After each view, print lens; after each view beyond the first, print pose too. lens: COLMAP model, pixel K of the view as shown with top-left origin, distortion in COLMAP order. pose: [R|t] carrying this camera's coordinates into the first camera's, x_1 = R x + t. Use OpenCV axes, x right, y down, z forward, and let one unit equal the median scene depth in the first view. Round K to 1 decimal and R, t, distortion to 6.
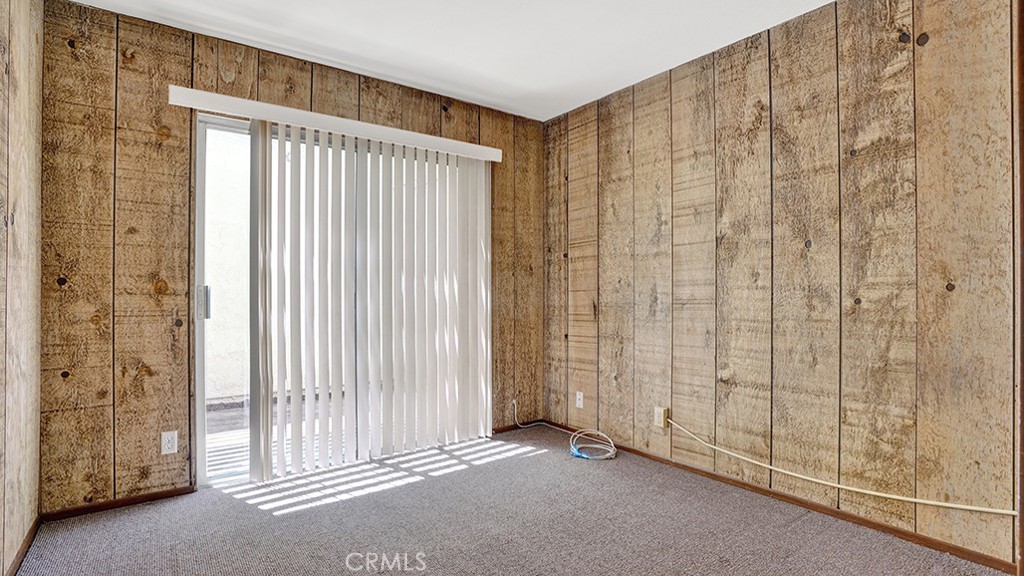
lens RADIAL K [[498.7, 0, 512.7], [0, 498.7, 291.3], [0, 0, 1]] dist [-0.052630, 0.015167]
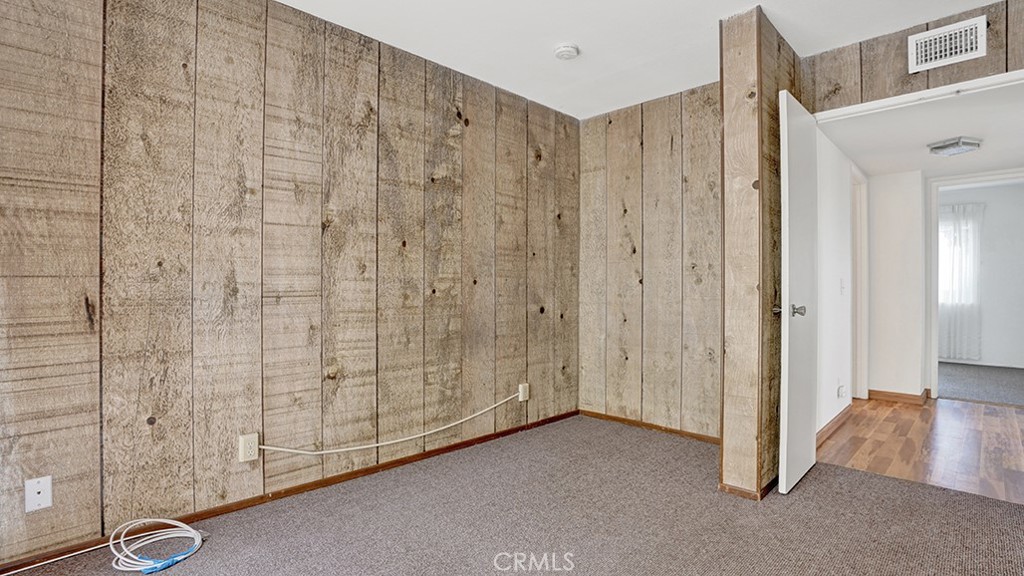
lens RADIAL K [[498.7, 0, 513.2], [0, 498.7, 286.6], [0, 0, 1]] dist [-0.052630, 0.015167]
pose [[-0.148667, -0.000798, 0.988887, -0.572371], [-0.011667, 0.999931, -0.000947, 0.005271], [-0.988818, -0.011678, -0.148666, 0.821745]]
